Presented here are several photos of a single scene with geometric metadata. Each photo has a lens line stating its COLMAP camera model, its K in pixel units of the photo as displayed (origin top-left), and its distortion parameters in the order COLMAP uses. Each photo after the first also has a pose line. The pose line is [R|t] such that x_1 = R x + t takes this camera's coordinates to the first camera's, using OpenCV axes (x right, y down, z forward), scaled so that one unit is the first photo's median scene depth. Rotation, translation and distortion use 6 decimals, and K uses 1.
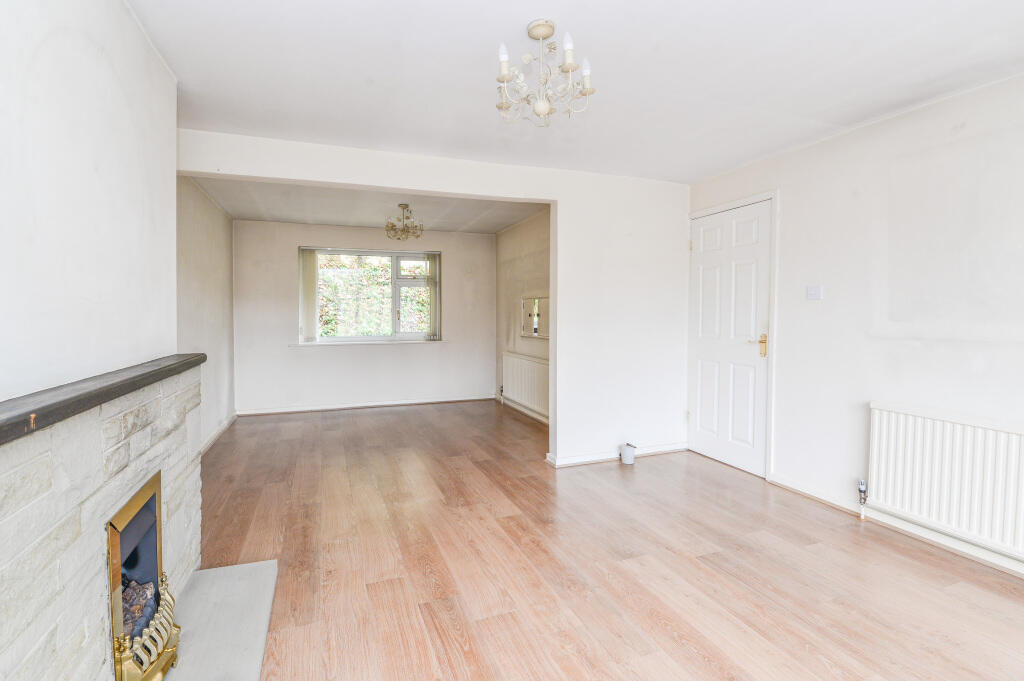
lens RADIAL K [[457.3, 0, 499.8], [0, 457.3, 325.7], [0, 0, 1]] dist [-0.016305, -0.000935]
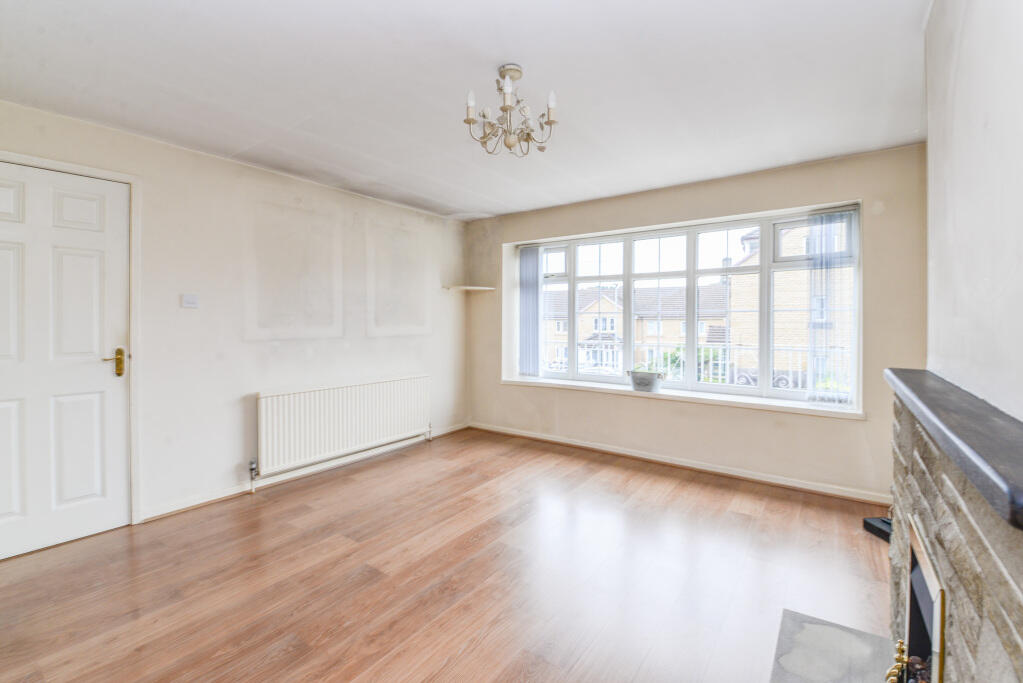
lens RADIAL K [[456.8, 0, 499.3], [0, 456.8, 326.7], [0, 0, 1]] dist [-0.016305, -0.000935]
pose [[-0.544928, -0.006941, 0.838454, -0.611556], [0.022874, 0.999471, 0.023140, -0.028650], [-0.838171, 0.031788, -0.544480, 1.177024]]
